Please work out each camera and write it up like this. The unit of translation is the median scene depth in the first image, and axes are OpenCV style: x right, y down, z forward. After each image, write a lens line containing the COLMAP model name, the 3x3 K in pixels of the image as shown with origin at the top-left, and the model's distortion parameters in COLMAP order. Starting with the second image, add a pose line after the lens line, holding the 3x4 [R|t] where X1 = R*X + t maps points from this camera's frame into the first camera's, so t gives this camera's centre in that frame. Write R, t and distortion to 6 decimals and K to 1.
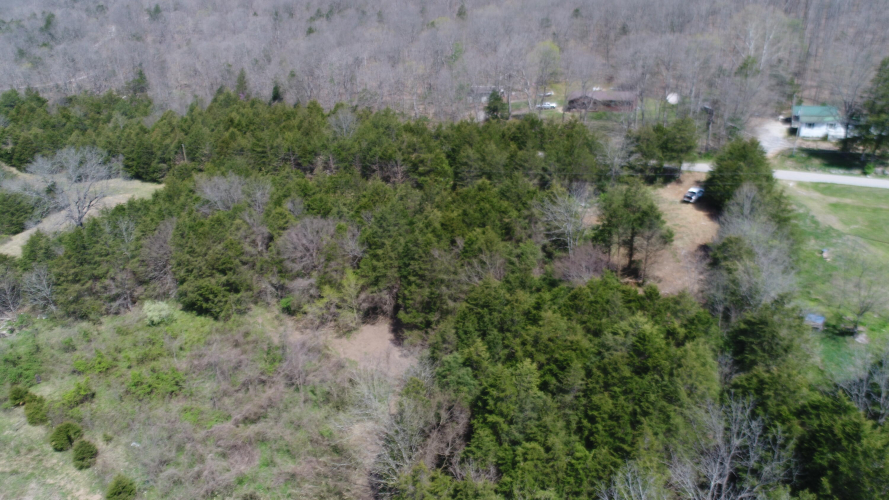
lens RADIAL K [[595.7, 0, 443.4], [0, 595.7, 252.8], [0, 0, 1]] dist [-0.001876, 0.002072]
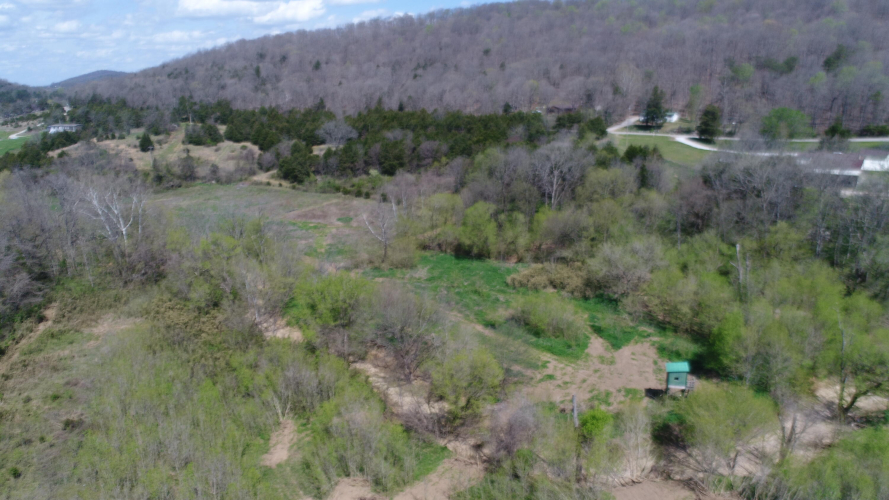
lens RADIAL K [[595.7, 0, 443.4], [0, 595.7, 252.8], [0, 0, 1]] dist [-0.001876, 0.002072]
pose [[0.993466, 0.031207, -0.109782, 0.140225], [-0.039088, 0.996754, -0.070382, 0.574334], [0.107230, 0.074213, 0.991461, -1.487837]]
